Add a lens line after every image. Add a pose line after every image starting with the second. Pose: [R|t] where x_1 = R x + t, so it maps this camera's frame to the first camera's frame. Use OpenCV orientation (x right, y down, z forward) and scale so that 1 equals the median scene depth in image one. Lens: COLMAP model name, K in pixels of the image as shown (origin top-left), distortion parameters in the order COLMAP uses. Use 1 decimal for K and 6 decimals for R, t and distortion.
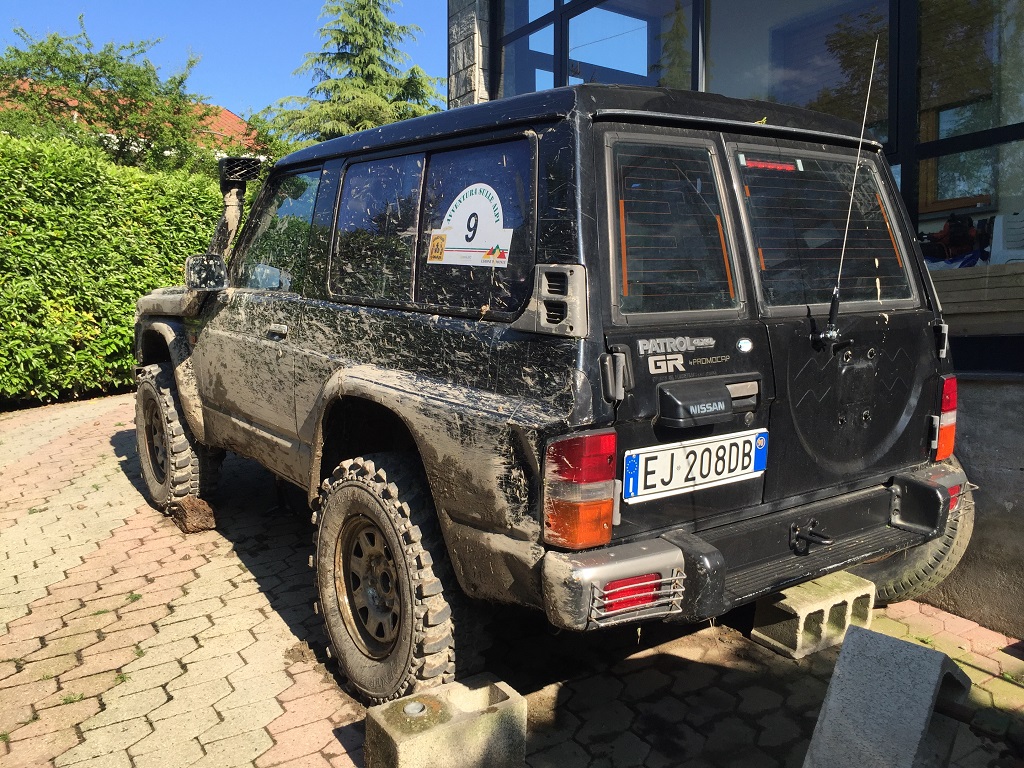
lens RADIAL K [[866.4, 0, 512.6], [0, 866.4, 382.6], [0, 0, 1]] dist [0.020077, 0.011065]
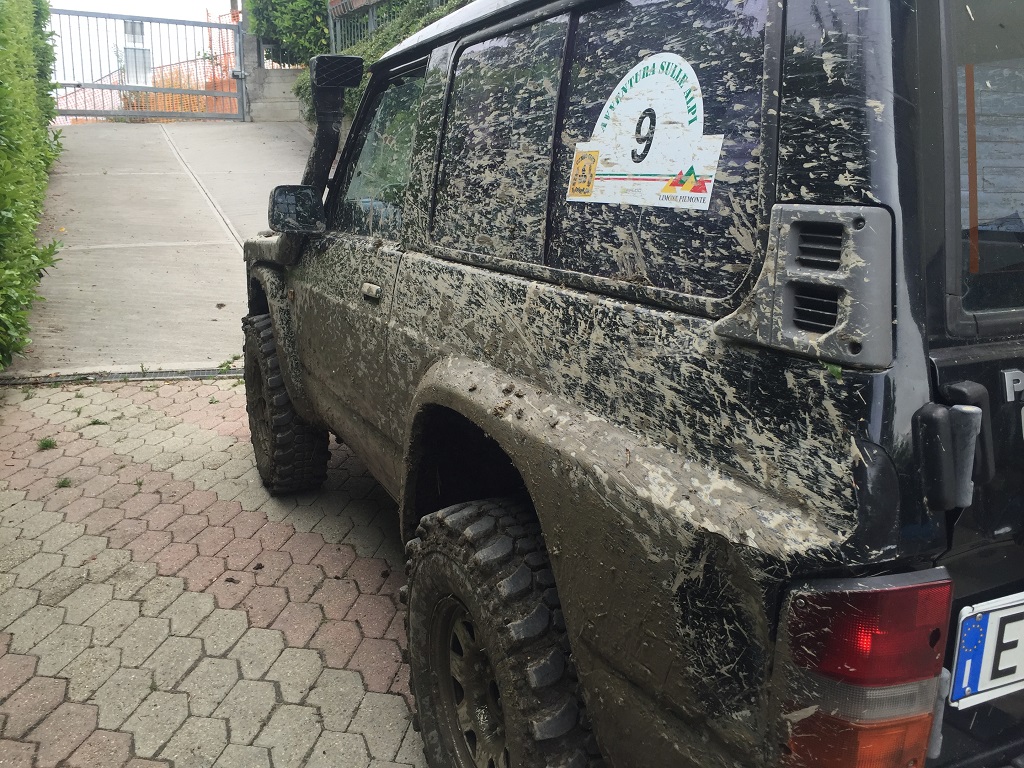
lens RADIAL K [[866.4, 0, 512.4], [0, 866.4, 385.7], [0, 0, 1]] dist [0.020077, 0.011065]
pose [[0.982426, 0.033339, -0.183652, -0.023681], [-0.017697, 0.996124, 0.086162, -0.069883], [0.185813, -0.081397, 0.979208, 0.451986]]
